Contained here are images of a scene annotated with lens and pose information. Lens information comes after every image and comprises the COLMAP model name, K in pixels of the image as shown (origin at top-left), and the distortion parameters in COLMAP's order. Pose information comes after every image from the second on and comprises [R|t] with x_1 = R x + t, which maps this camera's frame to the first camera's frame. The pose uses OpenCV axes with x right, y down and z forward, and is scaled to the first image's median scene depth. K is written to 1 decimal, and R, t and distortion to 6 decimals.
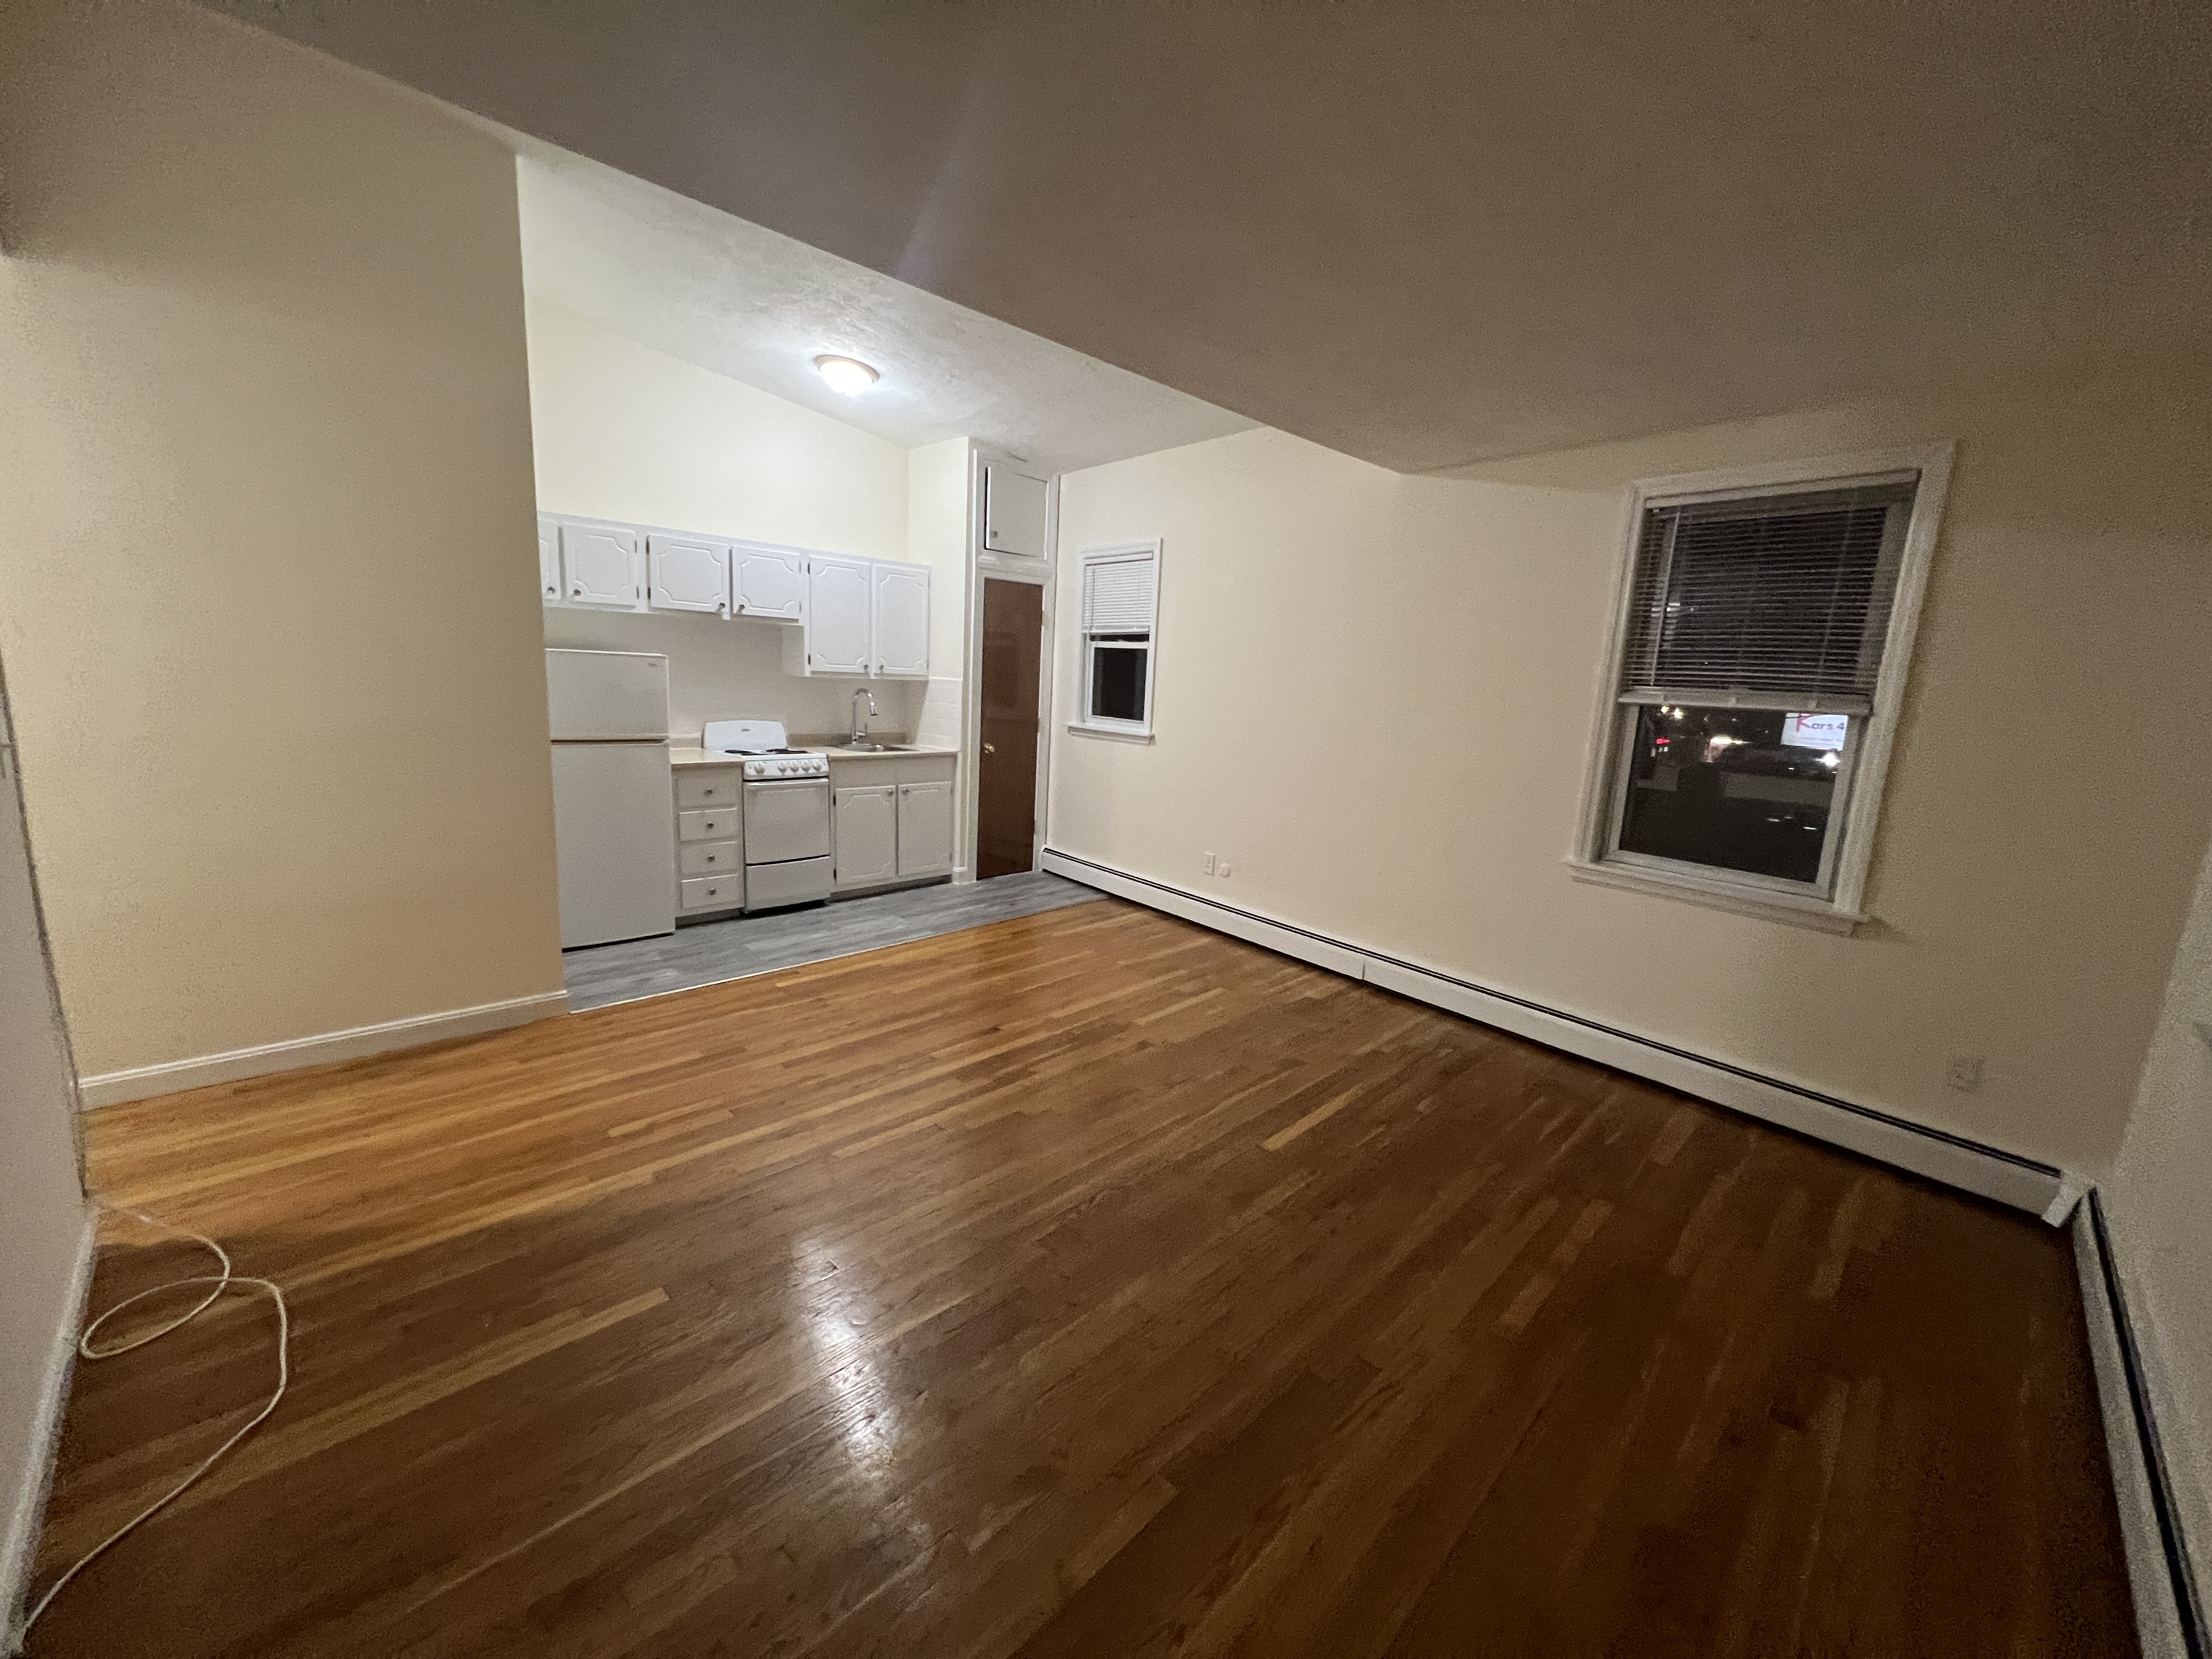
lens RADIAL K [[884.5, 0, 1102.8], [0, 884.5, 826.3], [0, 0, 1]] dist [-0.002521, 0.000038]
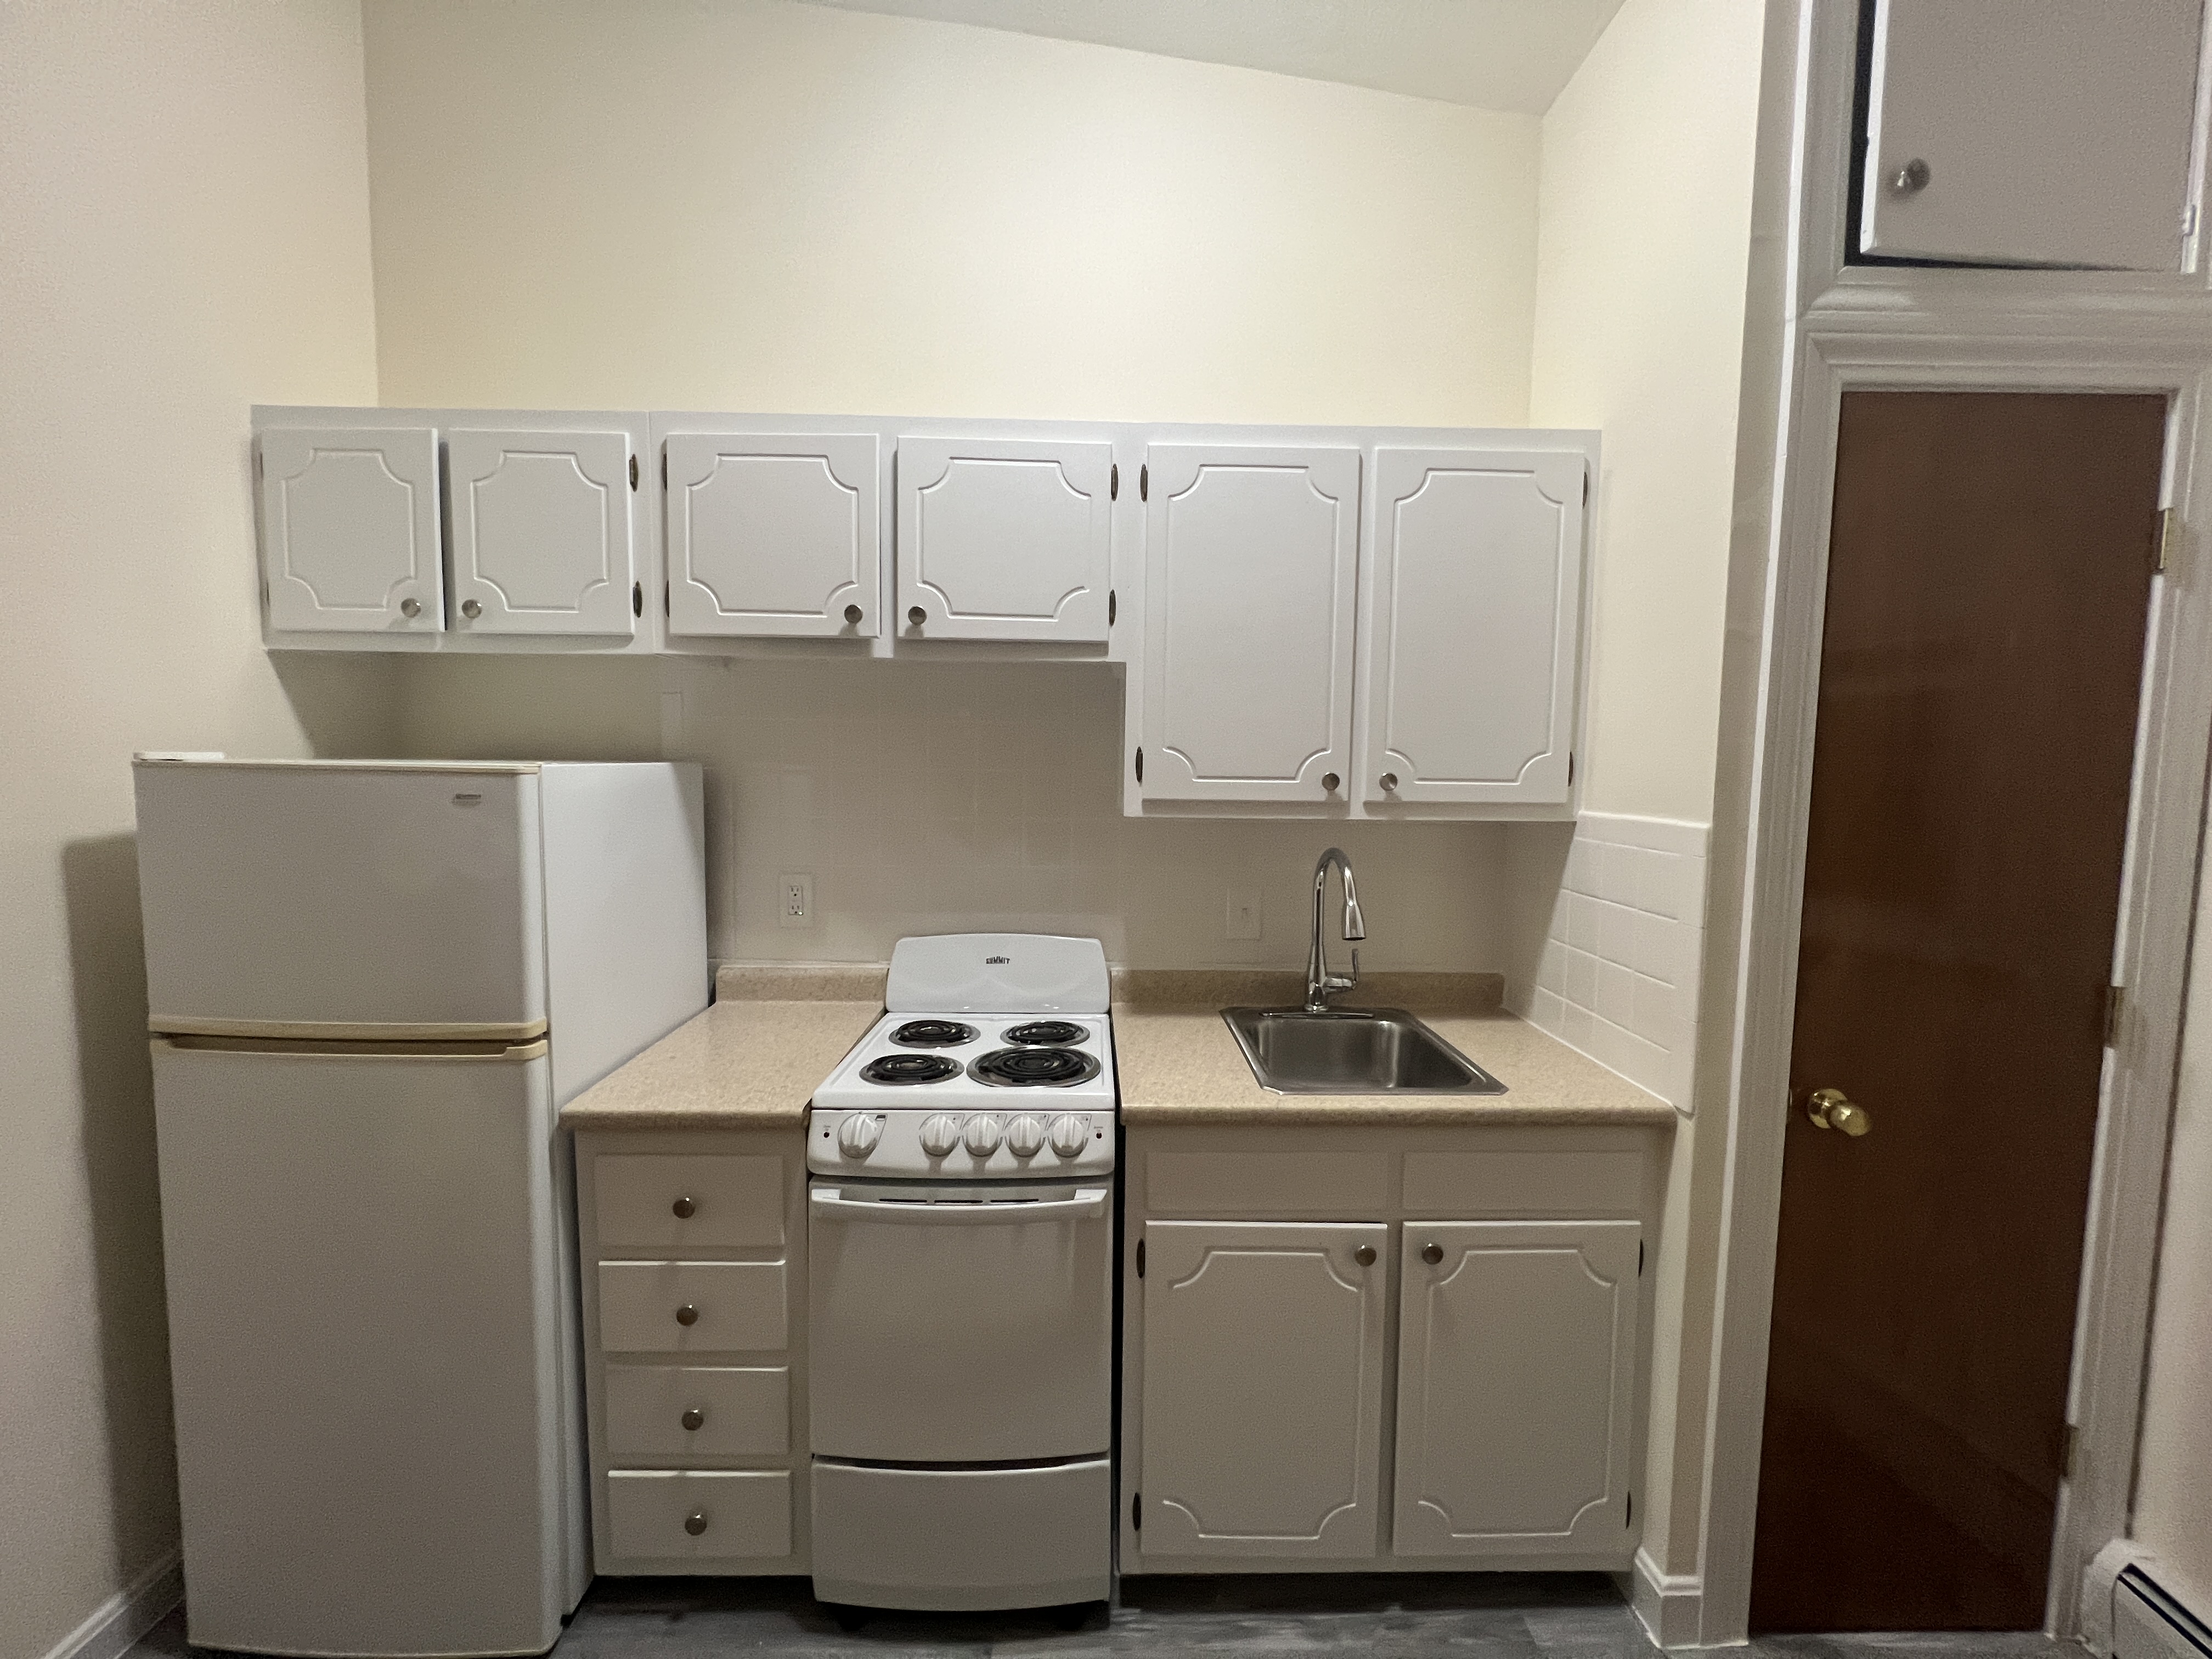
lens RADIAL K [[884.5, 0, 1102.8], [0, 884.5, 826.3], [0, 0, 1]] dist [-0.002521, 0.000038]
pose [[0.717280, 0.012769, -0.696668, -0.119905], [-0.097089, 0.991910, -0.081780, -0.141302], [0.689988, 0.126298, 0.712717, 0.777753]]
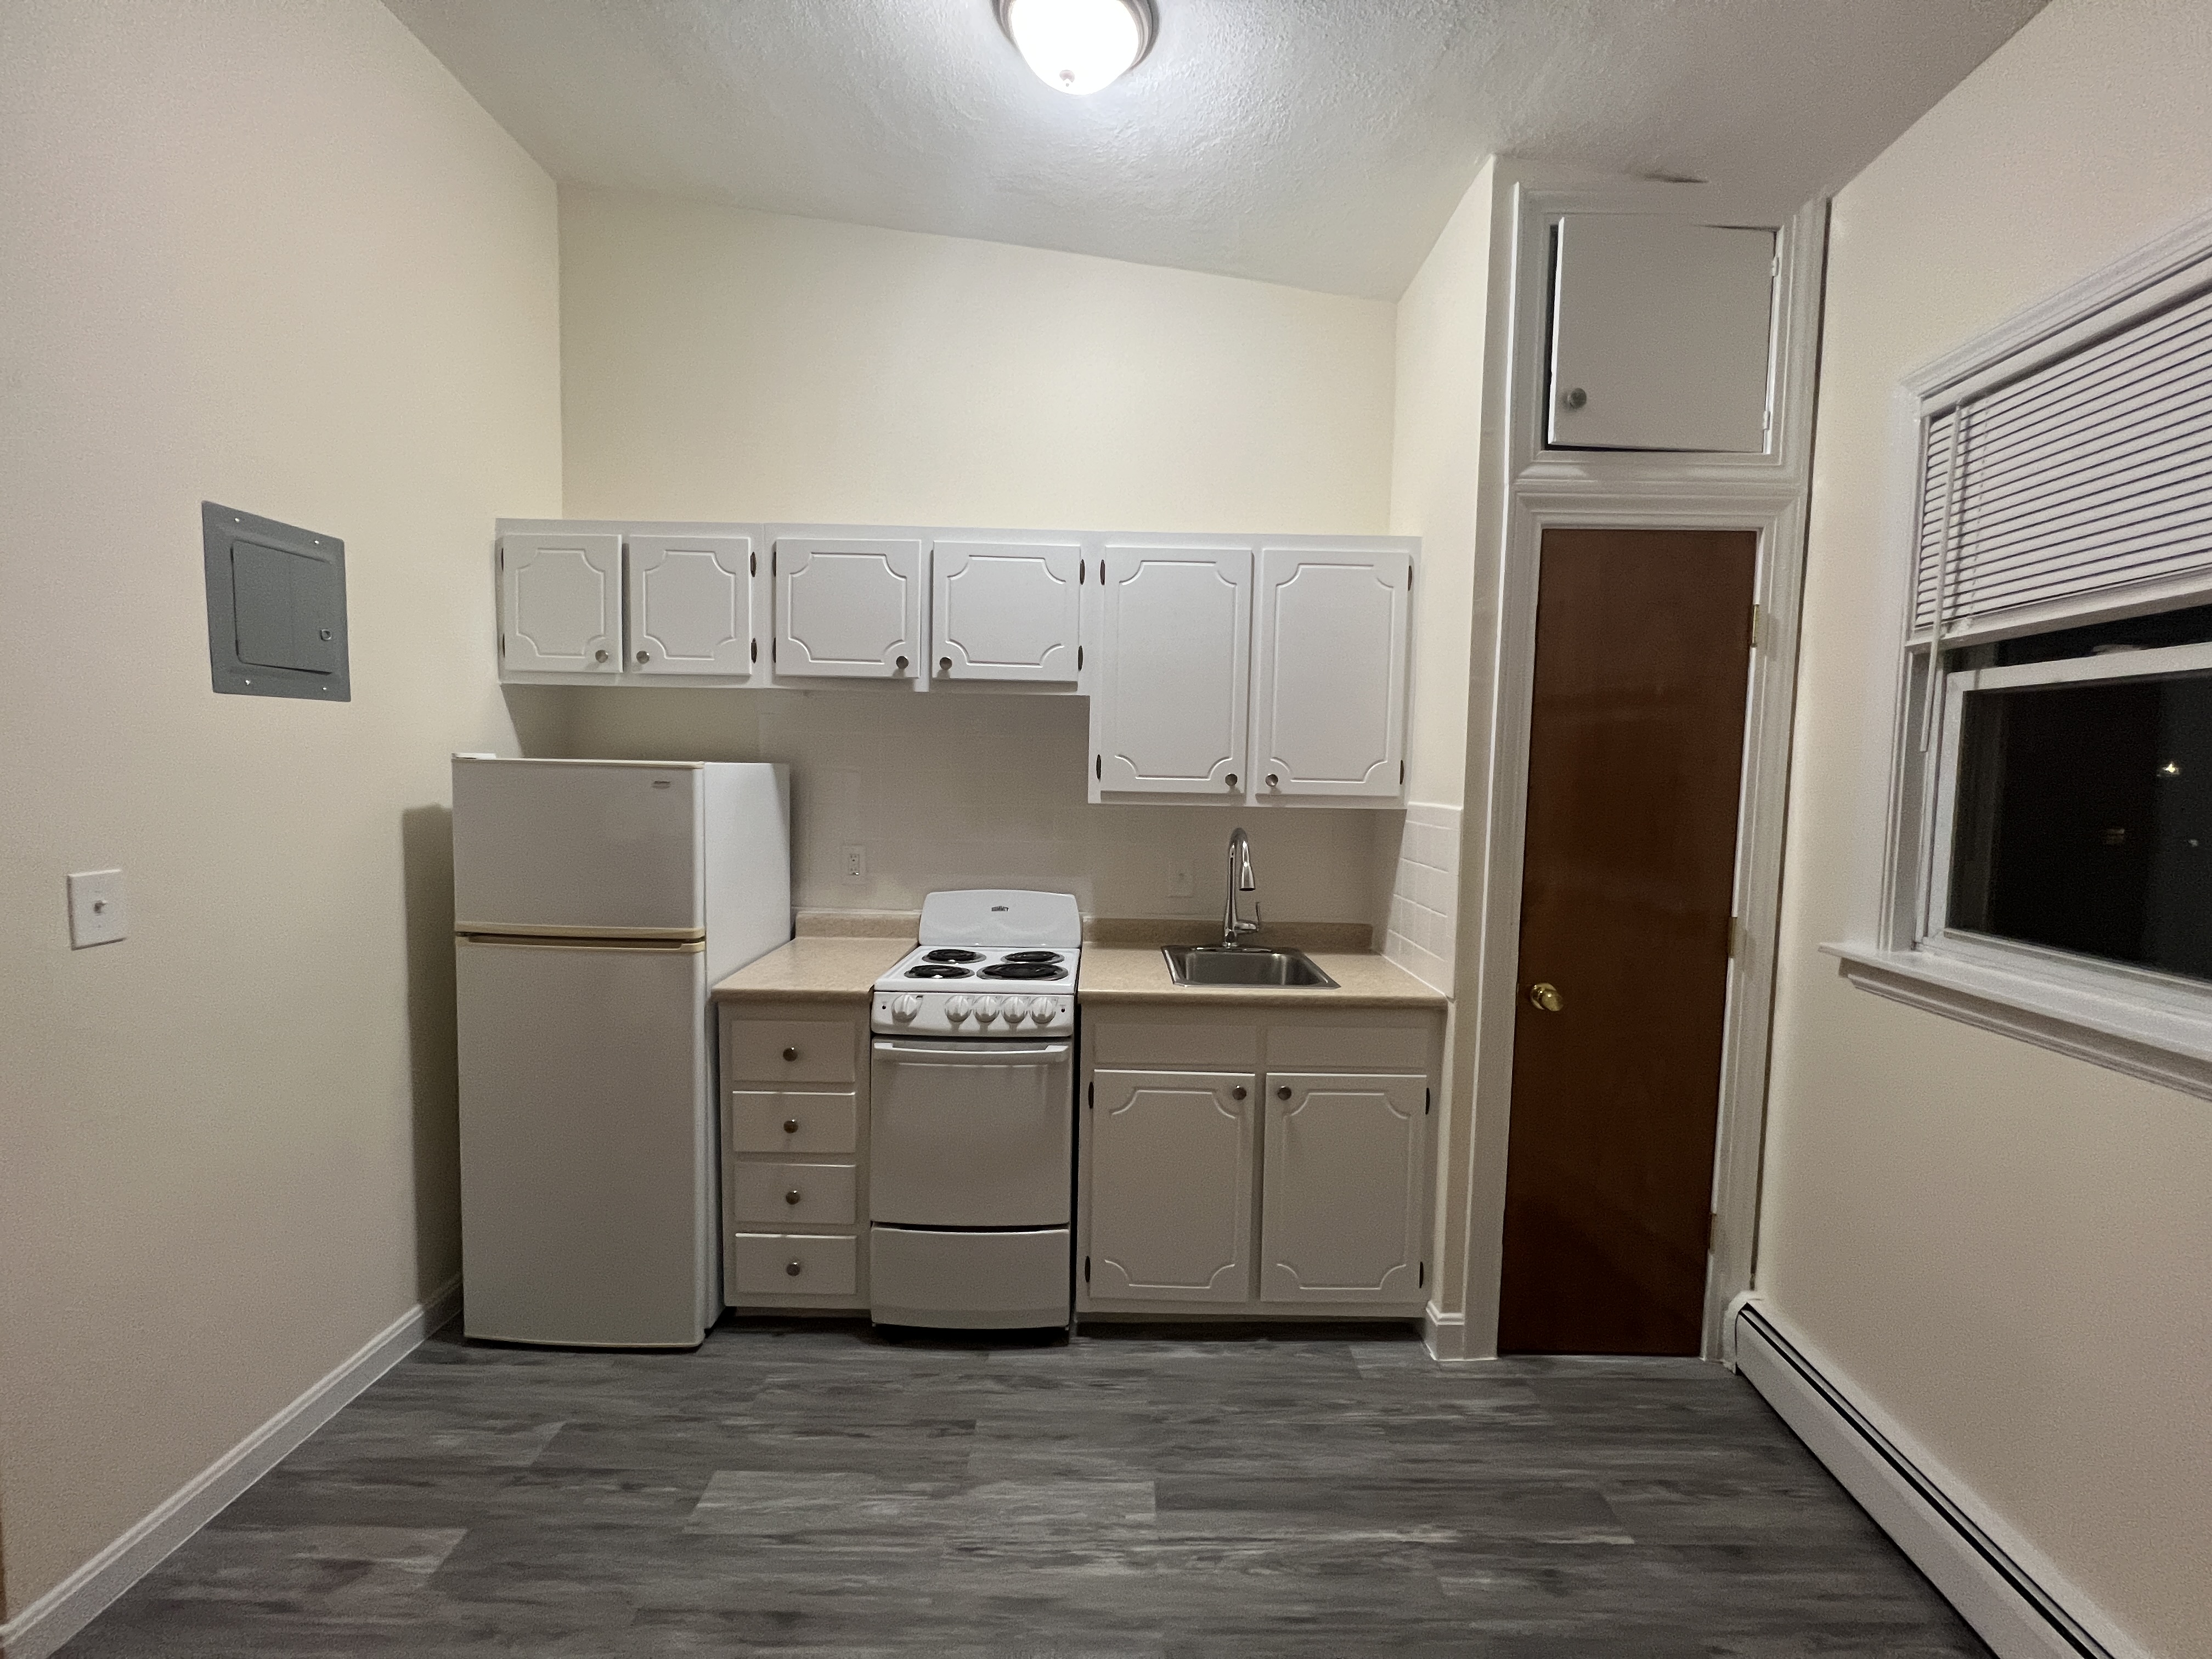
lens RADIAL K [[884.5, 0, 1102.8], [0, 884.5, 826.3], [0, 0, 1]] dist [-0.002521, 0.000038]
pose [[0.707045, 0.011568, -0.707074, -0.004927], [-0.106808, 0.990143, -0.090604, -0.118527], [0.699056, 0.139583, 0.701311, 0.694311]]
